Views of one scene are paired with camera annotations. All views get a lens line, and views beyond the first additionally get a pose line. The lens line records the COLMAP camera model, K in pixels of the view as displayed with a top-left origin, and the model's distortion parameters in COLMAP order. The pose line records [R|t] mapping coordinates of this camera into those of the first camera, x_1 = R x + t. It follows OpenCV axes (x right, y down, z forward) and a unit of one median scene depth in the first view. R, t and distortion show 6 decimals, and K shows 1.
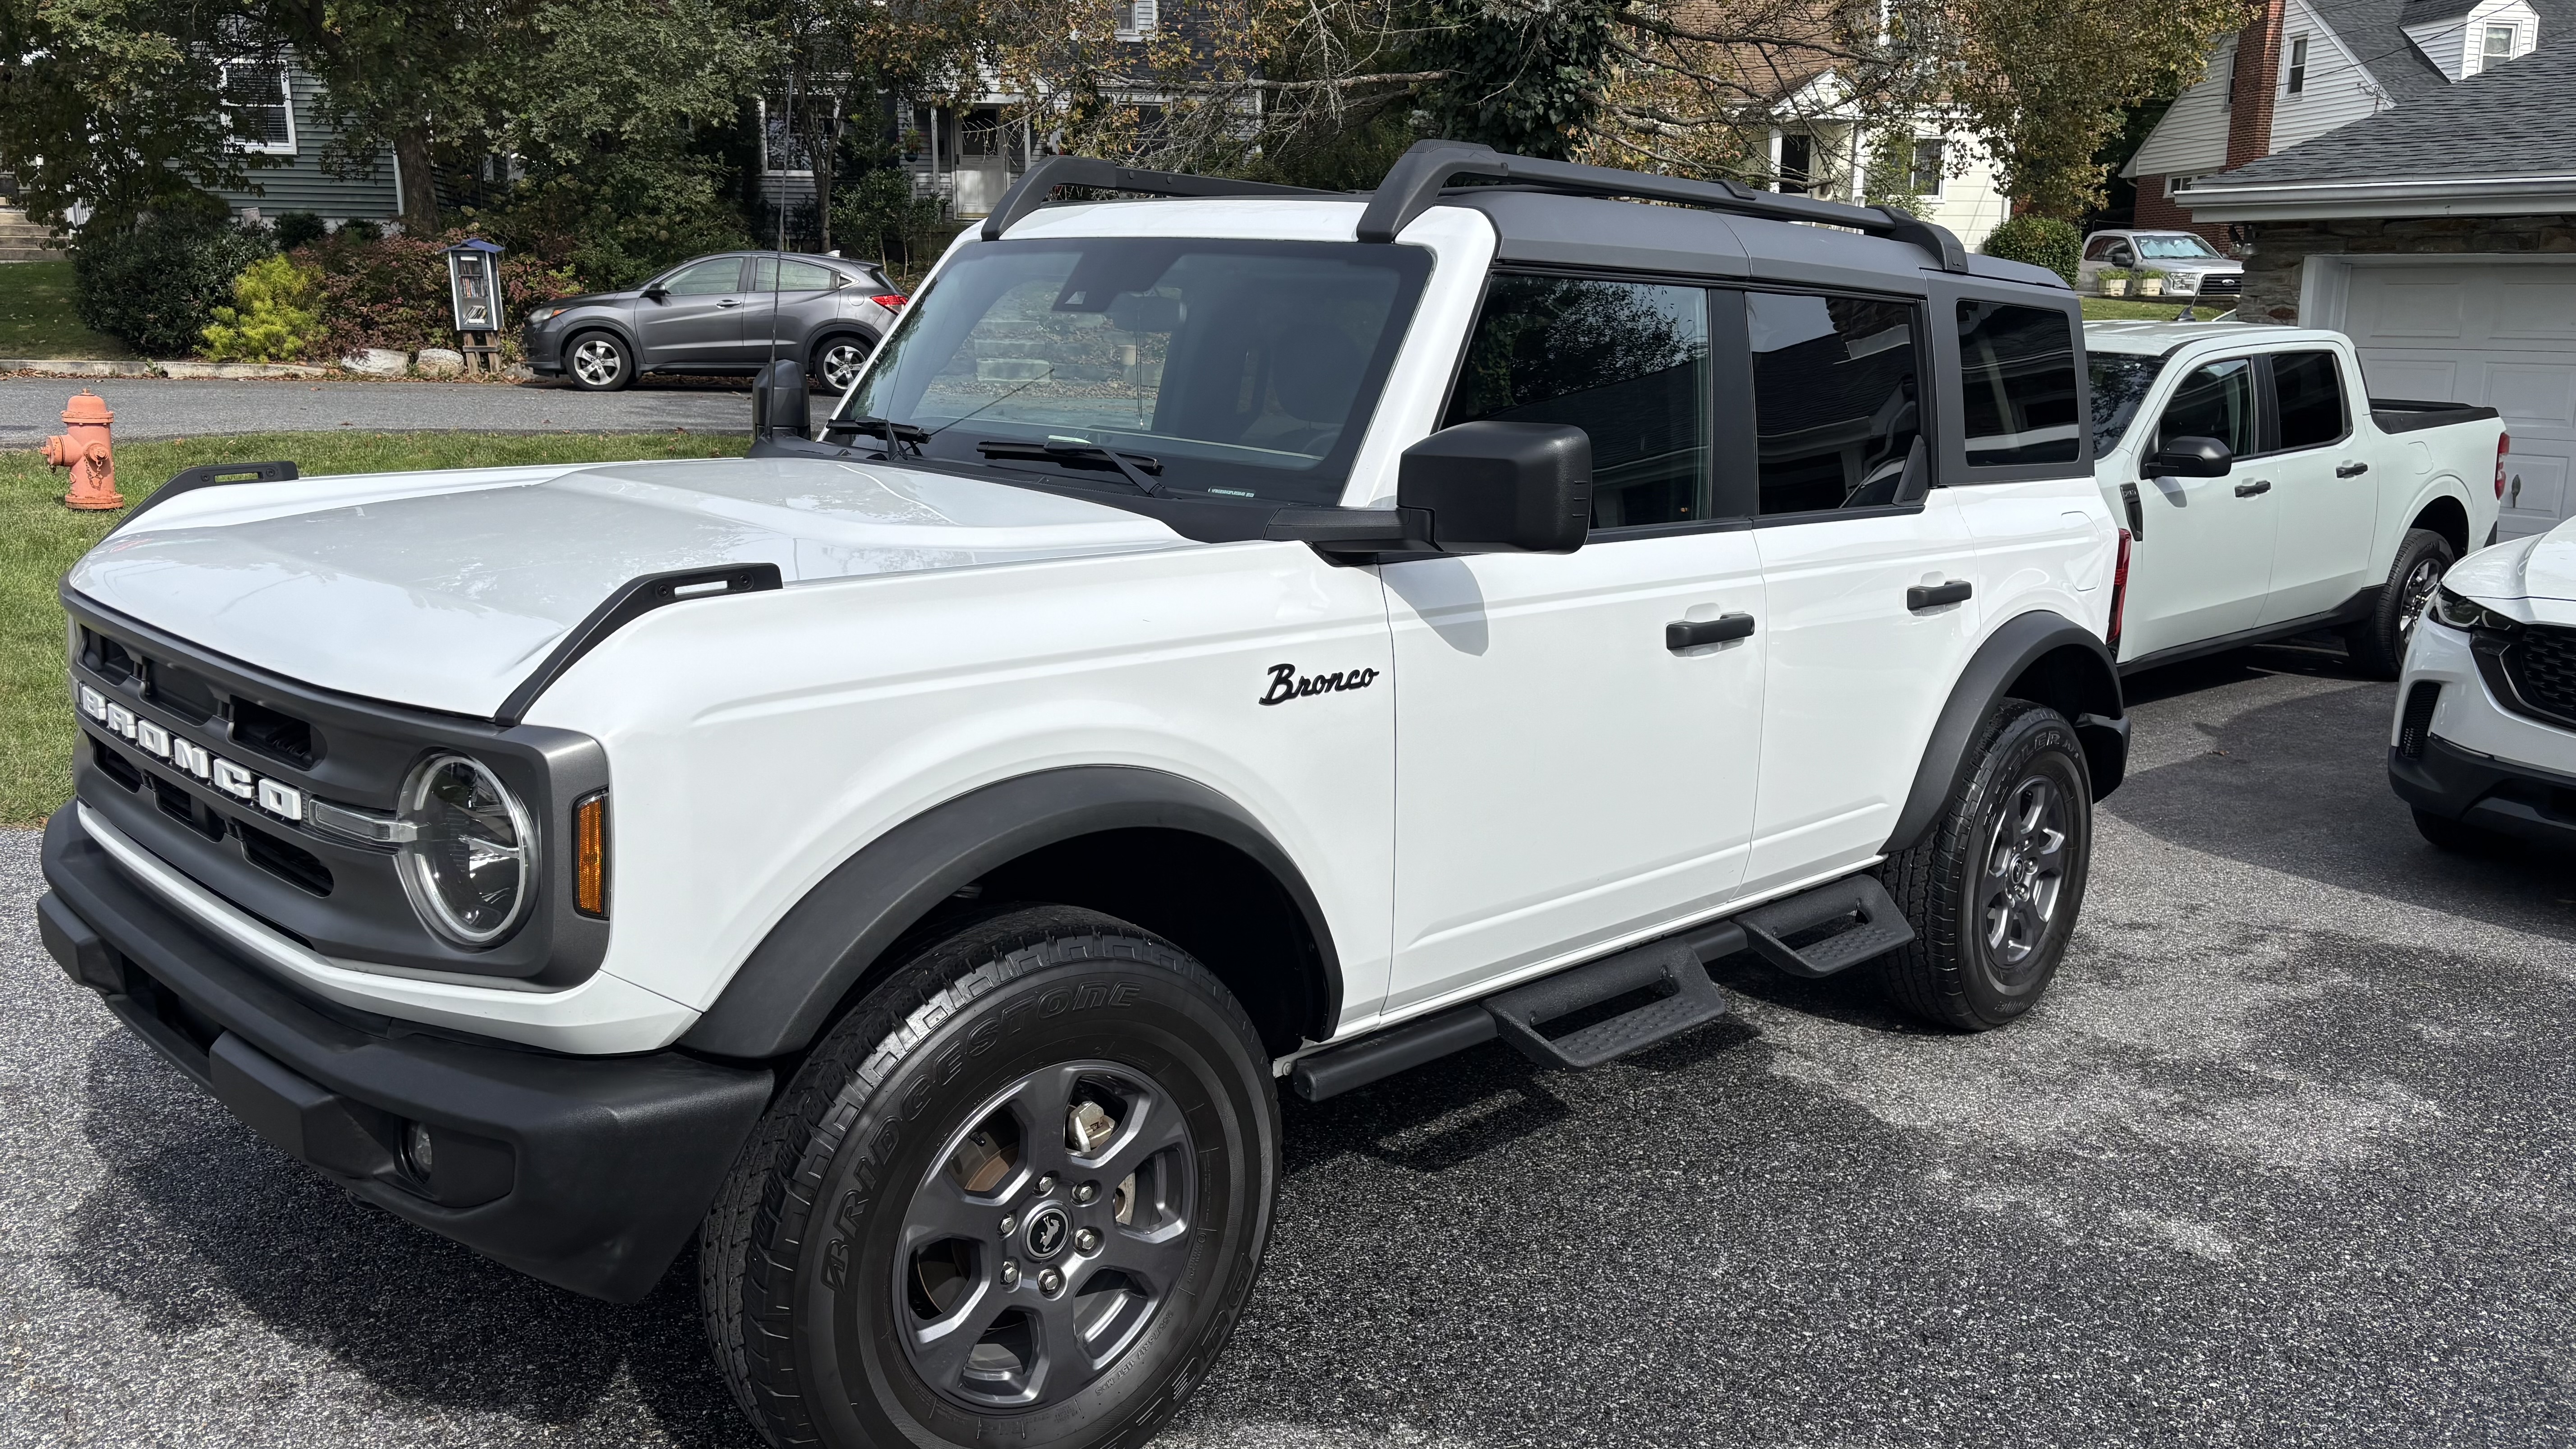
lens RADIAL K [[1925.2, 0, 1289.1], [0, 1925.2, 714.1], [0, 0, 1]] dist [0.016085, -0.016509]
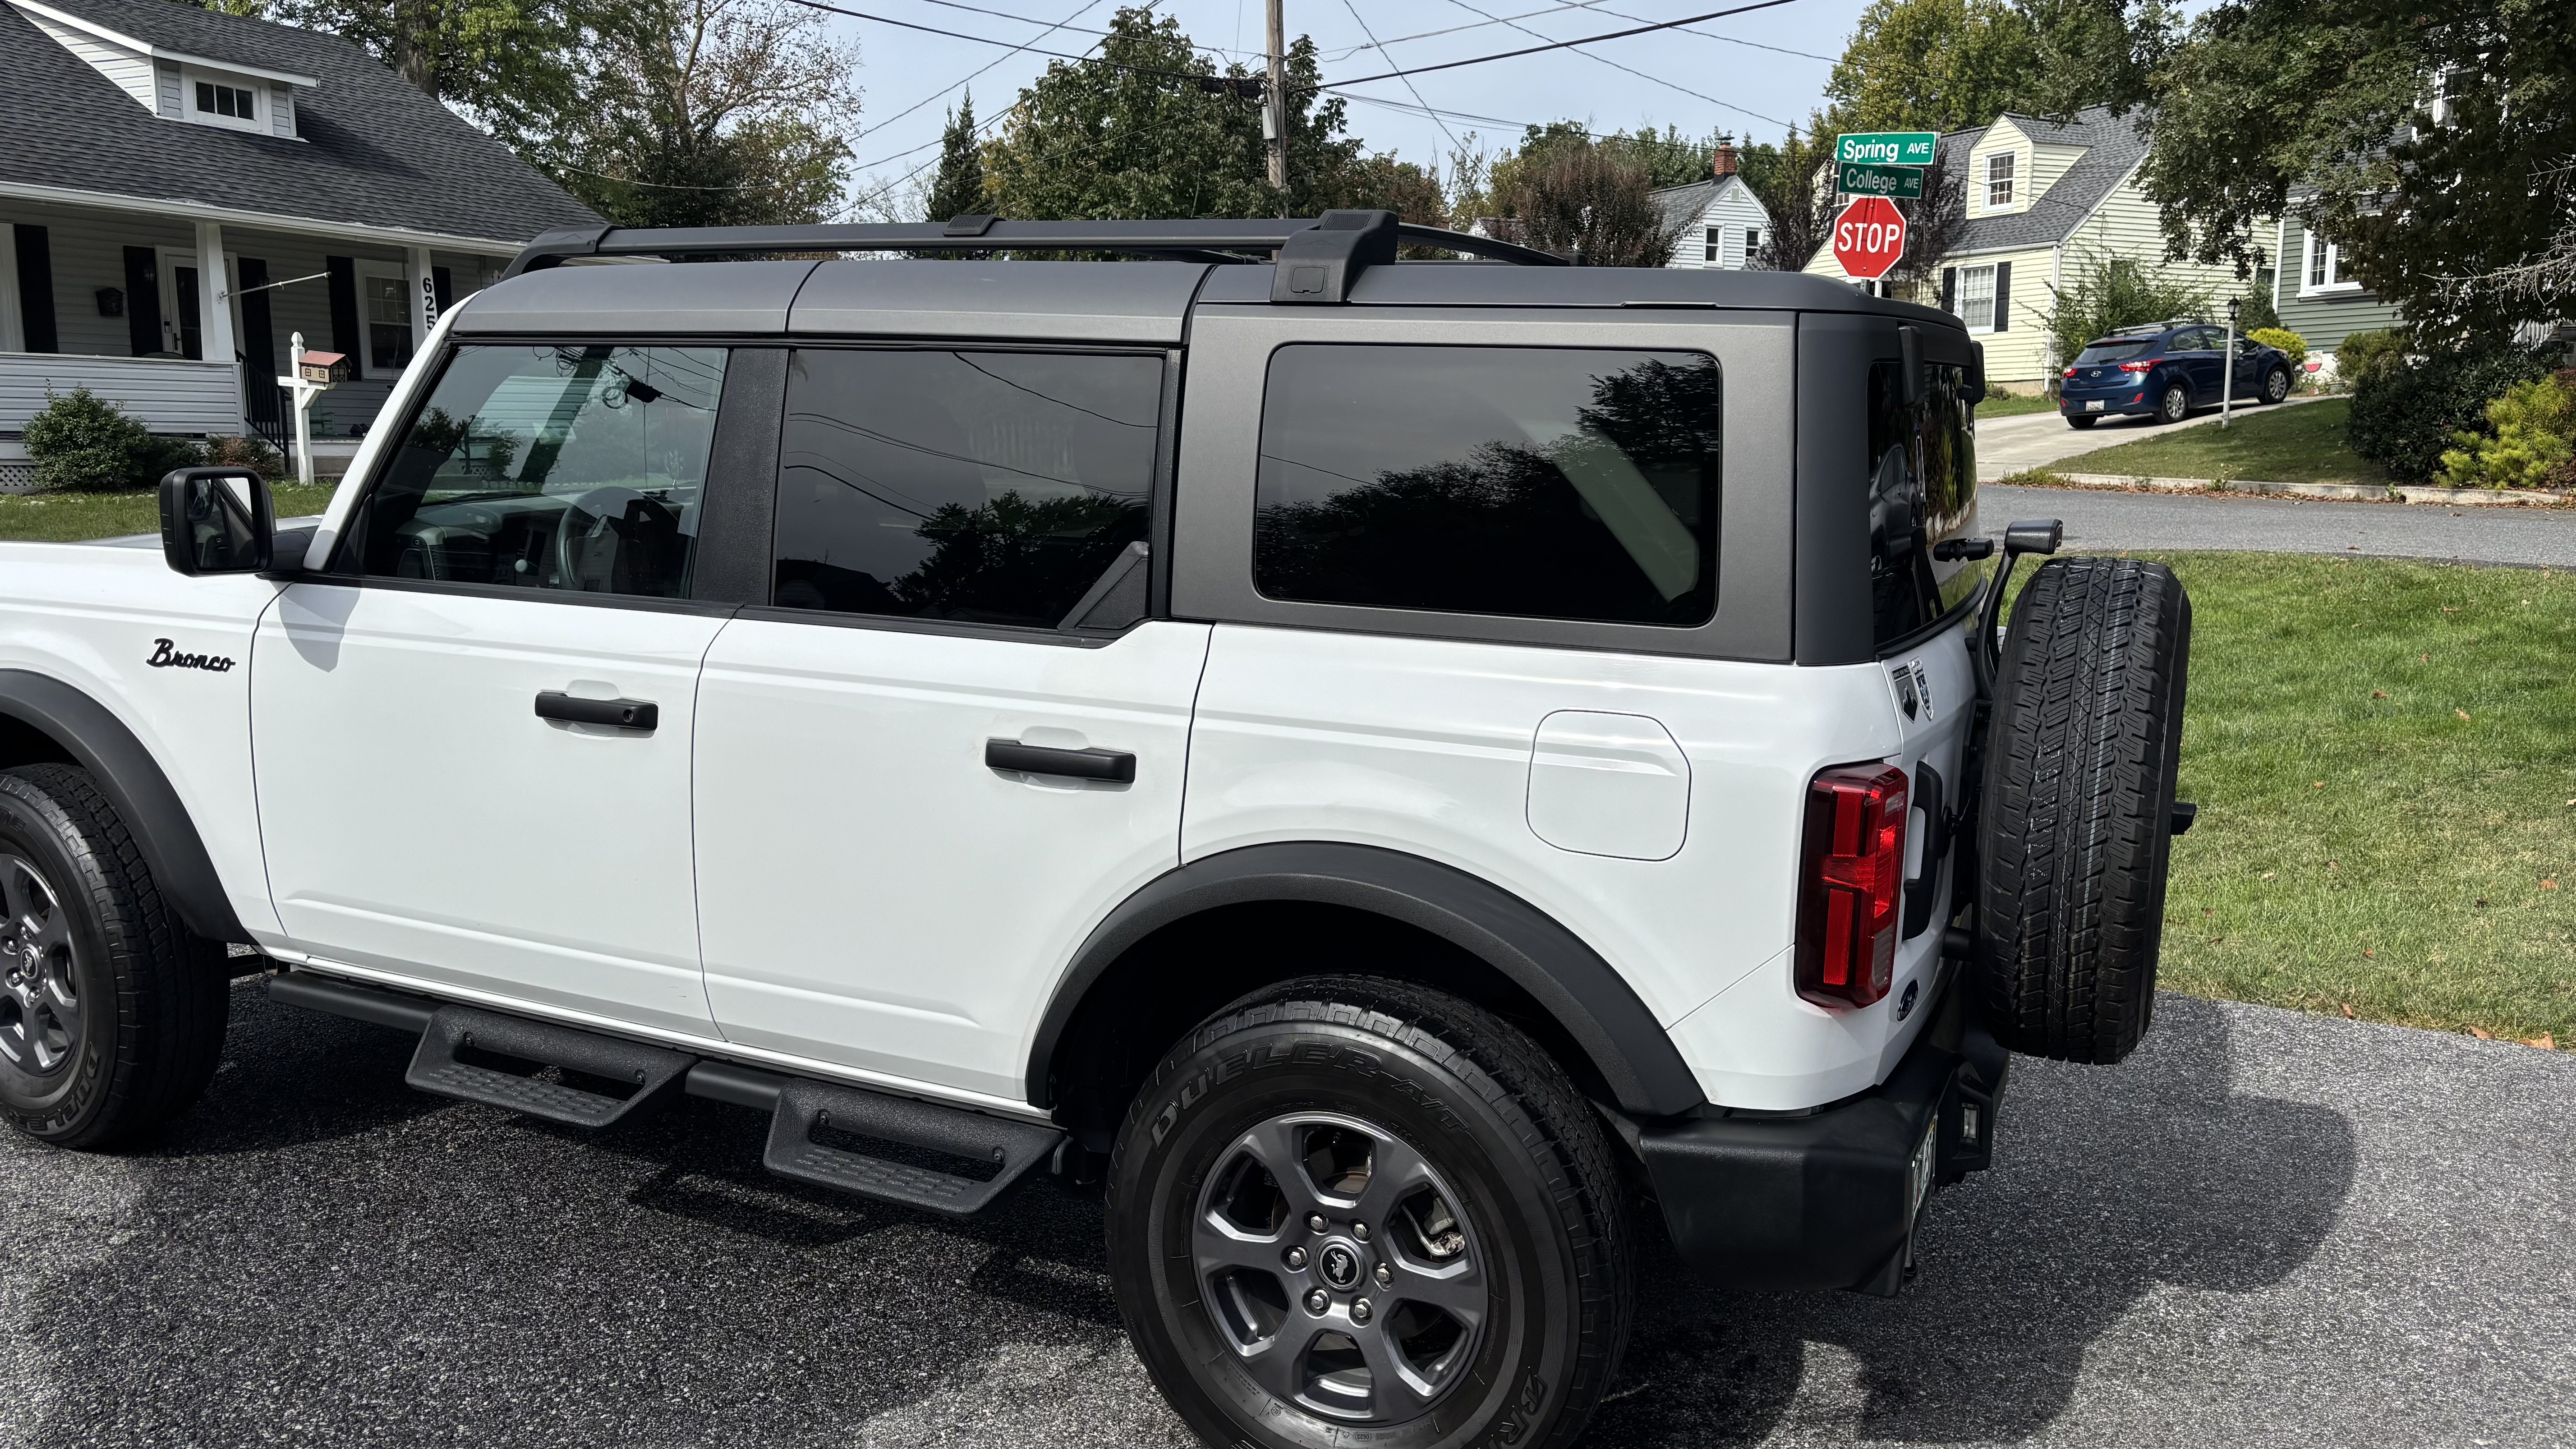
lens RADIAL K [[1925.2, 0, 1293.3], [0, 1925.2, 728.4], [0, 0, 1]] dist [0.016085, -0.016509]
pose [[0.330327, 0.131710, -0.934632, 1.390550], [-0.187938, 0.979566, 0.071619, -0.190385], [0.924967, 0.151995, 0.348331, 1.135207]]
